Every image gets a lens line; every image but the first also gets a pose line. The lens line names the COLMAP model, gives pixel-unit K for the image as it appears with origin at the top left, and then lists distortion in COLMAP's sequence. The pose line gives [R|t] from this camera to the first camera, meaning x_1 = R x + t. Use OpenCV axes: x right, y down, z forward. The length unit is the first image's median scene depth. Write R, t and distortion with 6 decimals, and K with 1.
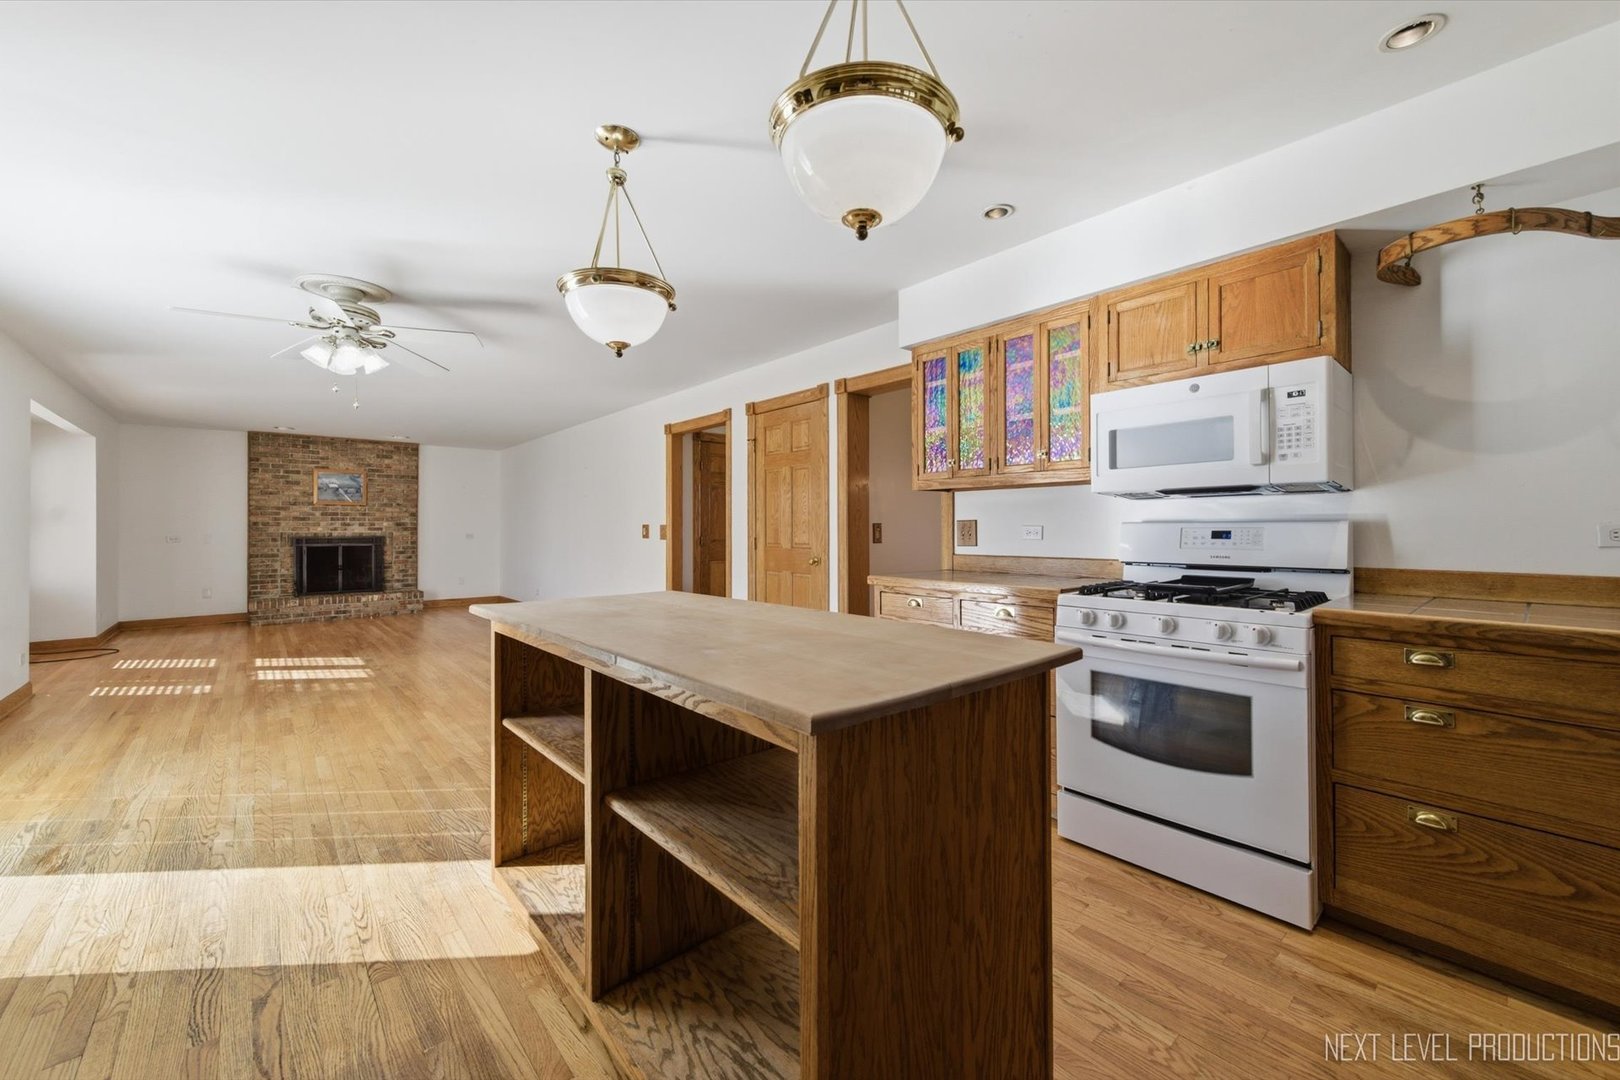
lens RADIAL K [[638.4, 0, 818.0], [0, 638.4, 530.6], [0, 0, 1]] dist [0.002273, 0.000117]
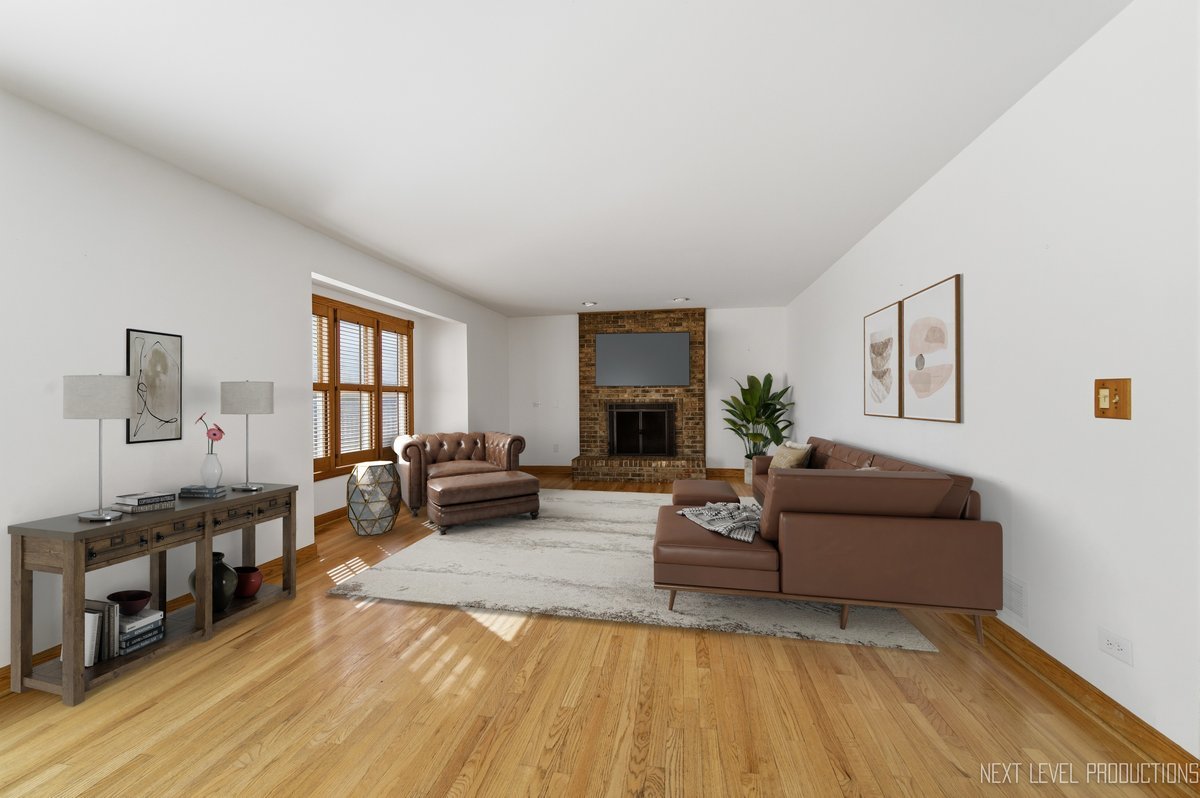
lens RADIAL K [[472.9, 0, 604.6], [0, 472.9, 395.9], [0, 0, 1]] dist [0.002273, 0.000117]
pose [[0.627593, -0.004352, -0.778529, -0.169873], [0.003170, 0.999990, -0.003034, 0.000110], [0.778535, -0.000564, 0.627601, 0.458817]]
